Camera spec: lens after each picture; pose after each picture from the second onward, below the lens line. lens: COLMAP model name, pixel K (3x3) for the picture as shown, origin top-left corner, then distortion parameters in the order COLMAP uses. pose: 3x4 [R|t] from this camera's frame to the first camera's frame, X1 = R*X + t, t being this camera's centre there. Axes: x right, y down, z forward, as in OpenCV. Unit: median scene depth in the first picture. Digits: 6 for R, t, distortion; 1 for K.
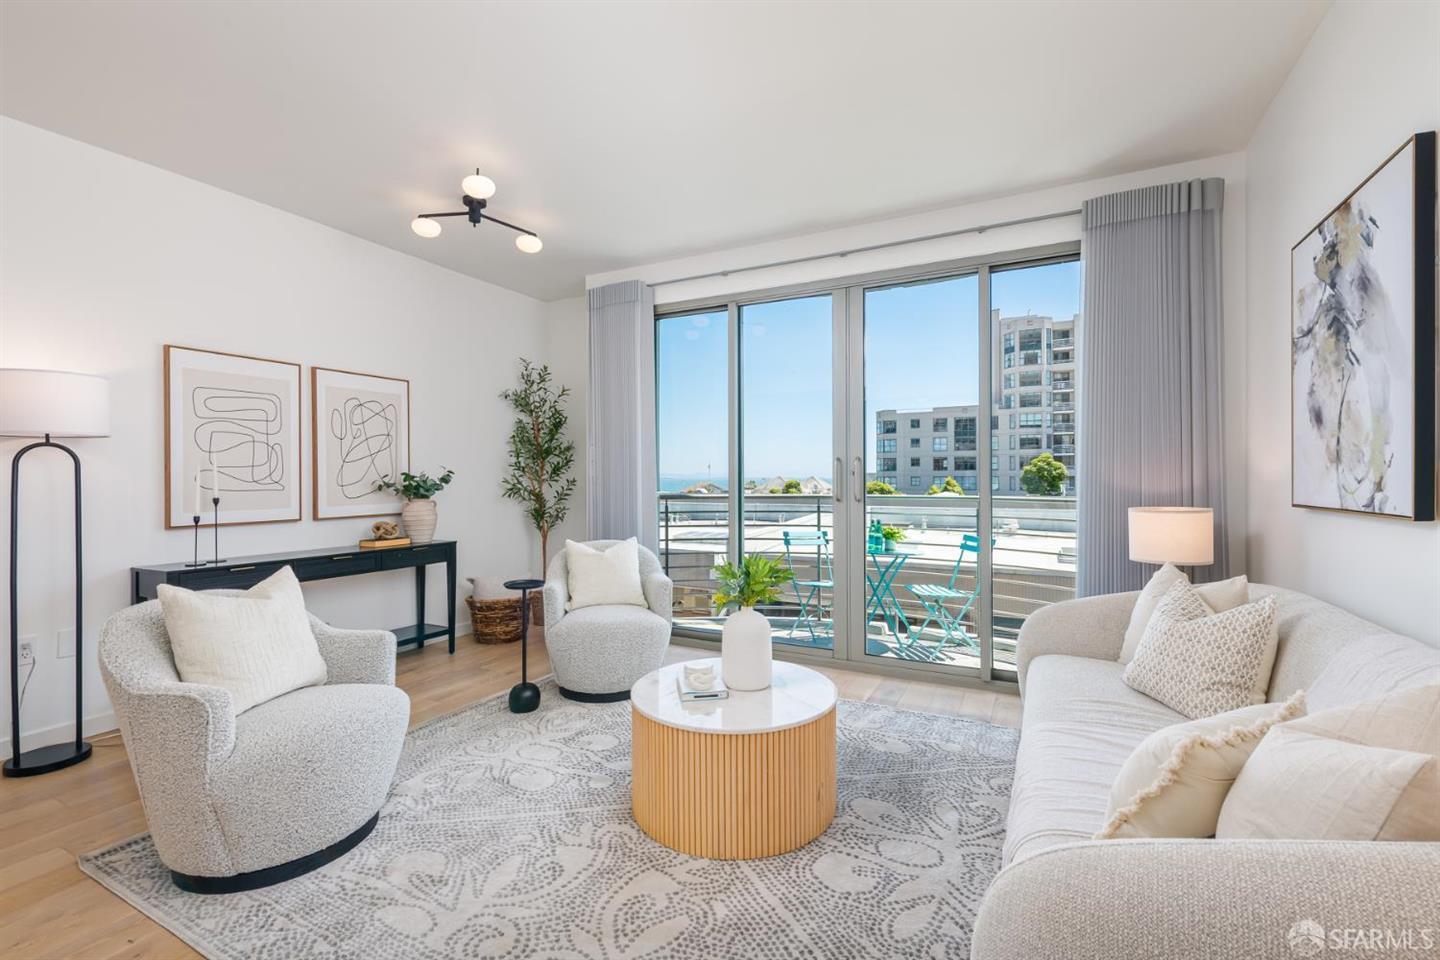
lens RADIAL K [[611.1, 0, 724.0], [0, 611.1, 476.7], [0, 0, 1]] dist [-0.002275, -0.001063]
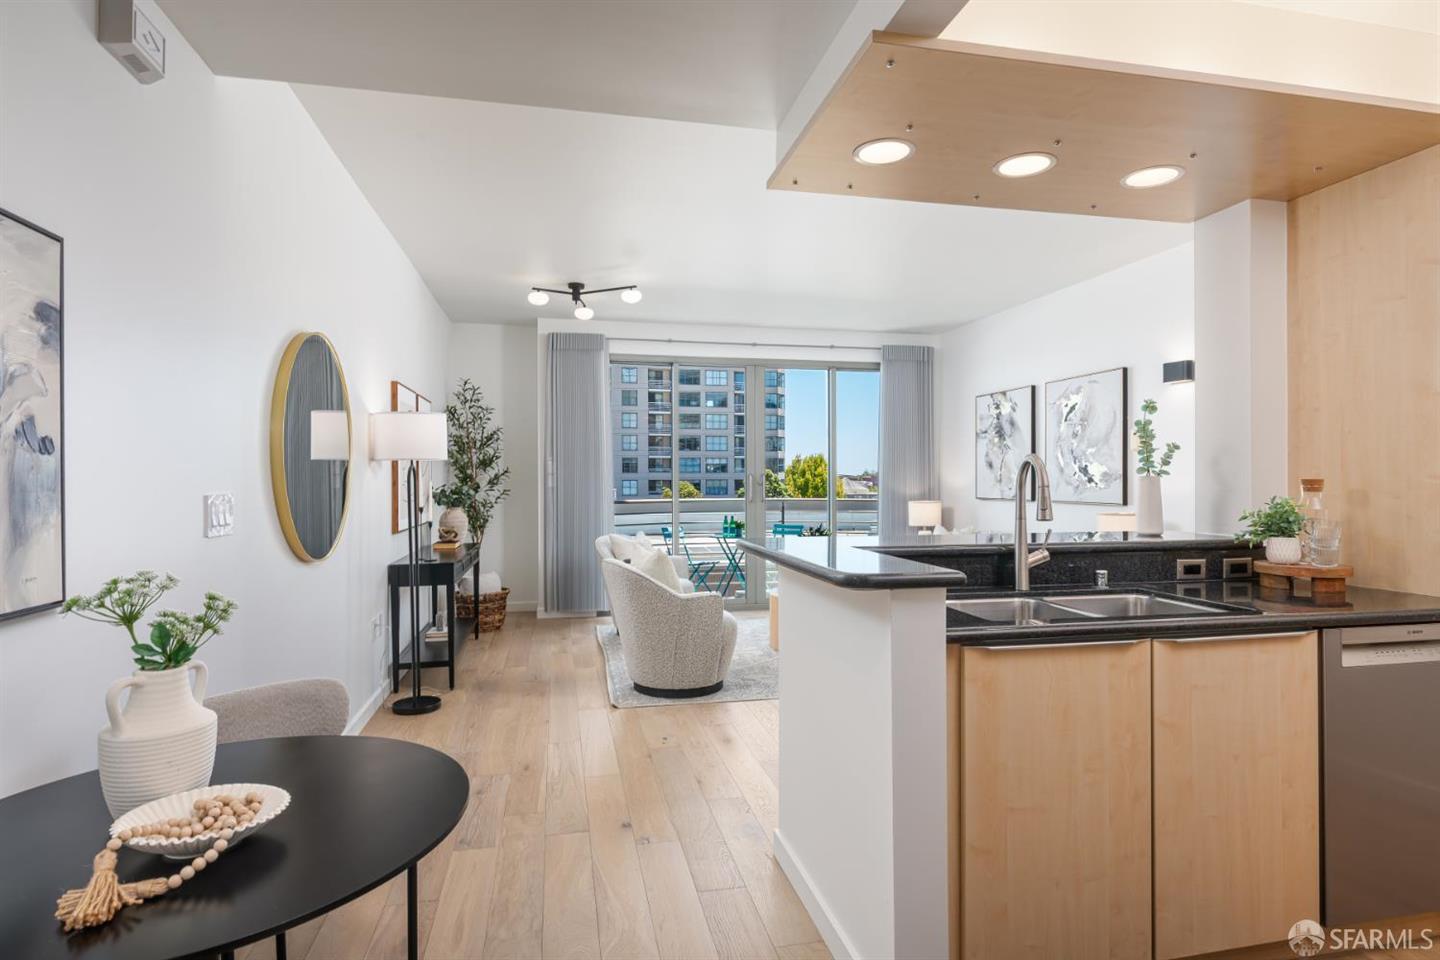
lens RADIAL K [[790.7, 0, 687.4], [0, 790.7, 475.6], [0, 0, 1]] dist [0.002063, -0.004637]
pose [[0.787880, 0.003367, 0.615819, -1.441780], [-0.000424, 0.999988, -0.004925, -0.021809], [-0.615828, 0.003619, 0.787872, -0.599240]]
